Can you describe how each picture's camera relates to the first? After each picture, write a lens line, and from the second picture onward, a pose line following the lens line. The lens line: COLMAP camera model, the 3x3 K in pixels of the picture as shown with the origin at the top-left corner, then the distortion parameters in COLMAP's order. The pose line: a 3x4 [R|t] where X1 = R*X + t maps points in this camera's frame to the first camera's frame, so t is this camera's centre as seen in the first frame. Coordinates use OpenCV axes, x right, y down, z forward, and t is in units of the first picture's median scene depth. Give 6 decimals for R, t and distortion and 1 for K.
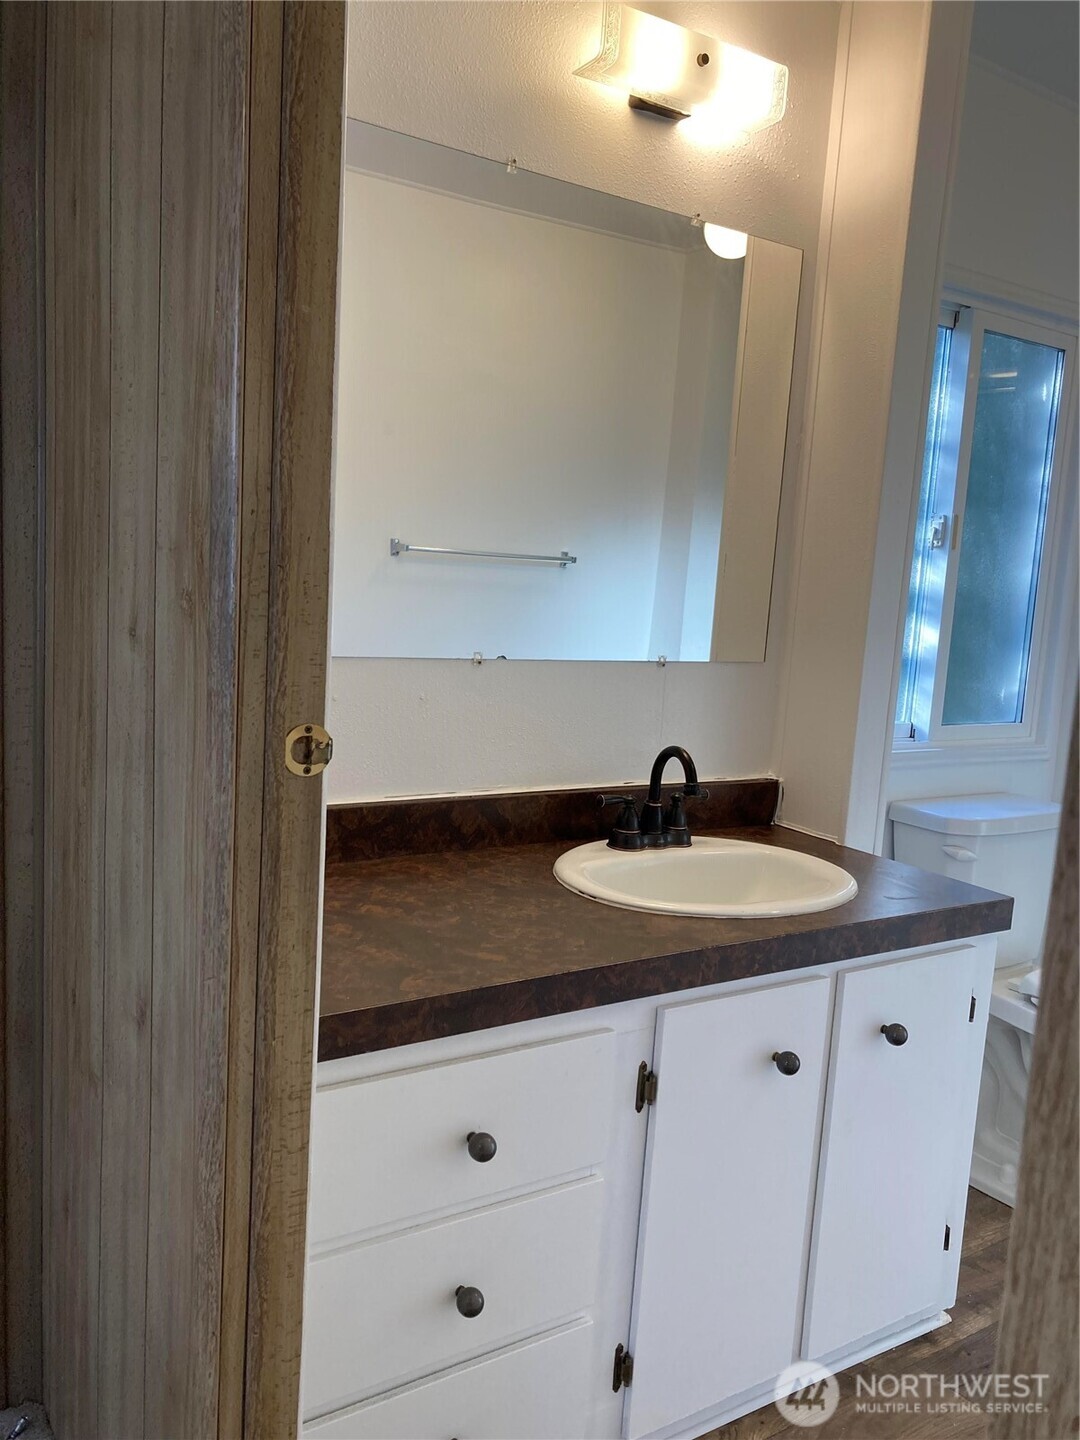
lens RADIAL K [[1176.6, 0, 543.4], [0, 1176.6, 727.5], [0, 0, 1]] dist [0.074812, -0.106648]
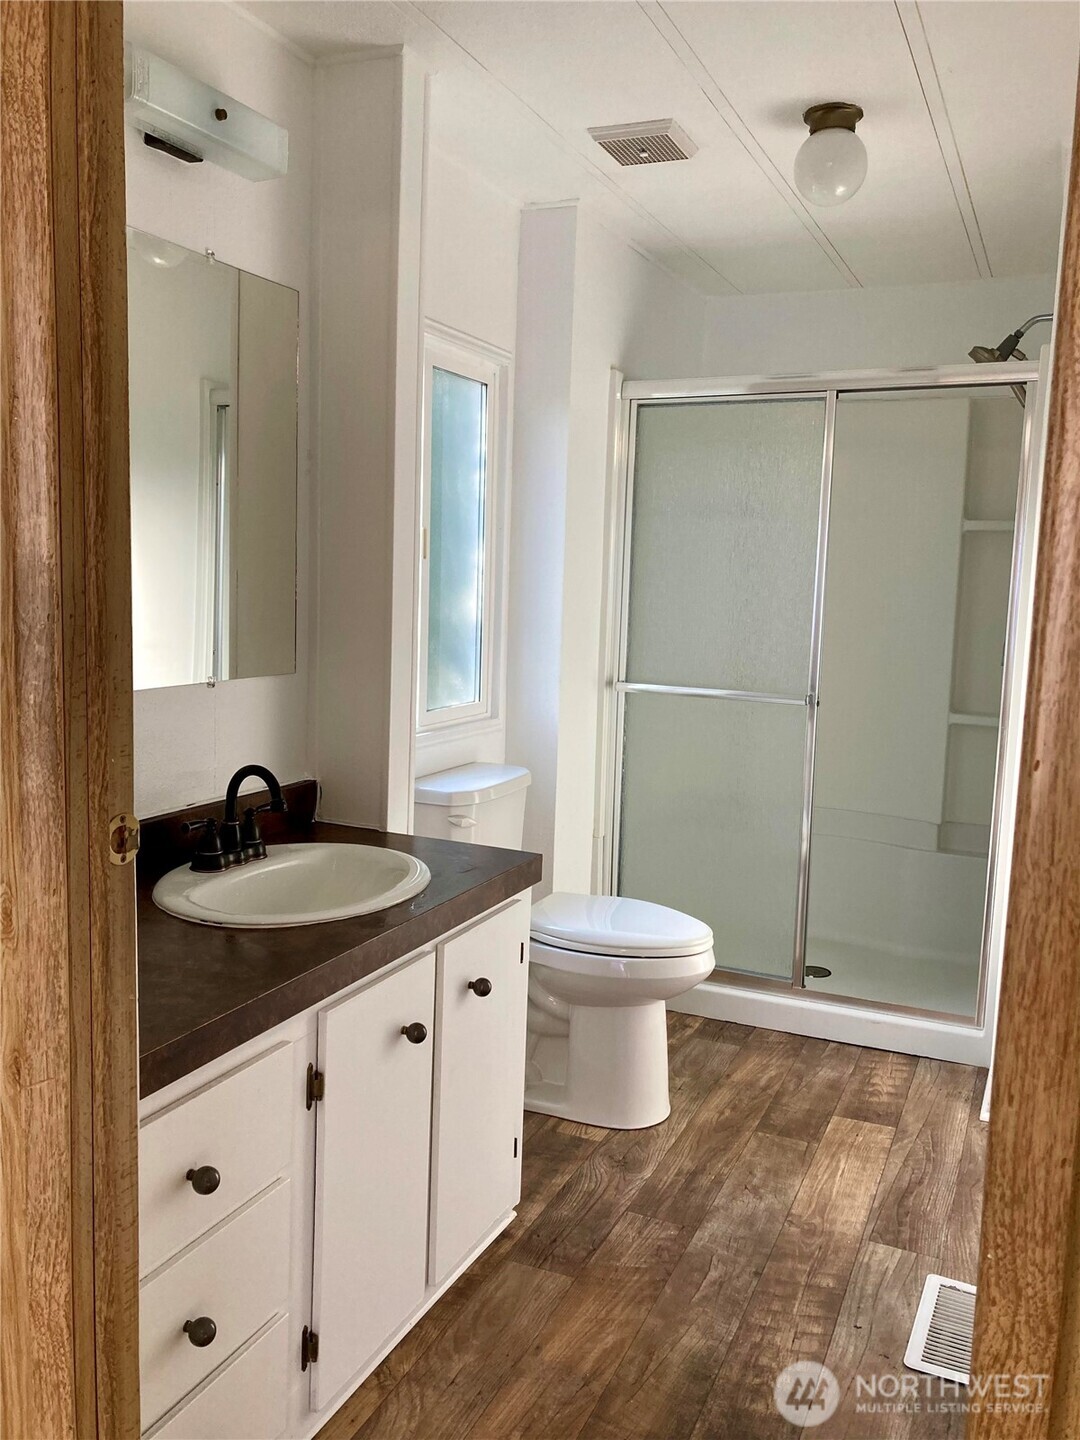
lens RADIAL K [[1184.0, 0, 542.2], [0, 1184.0, 714.1], [0, 0, 1]] dist [0.033260, -0.000715]
pose [[0.850814, -0.099795, 0.515904, -0.265384], [0.090781, 0.994953, 0.042746, -0.064326], [-0.517566, 0.010465, 0.855579, -0.048562]]
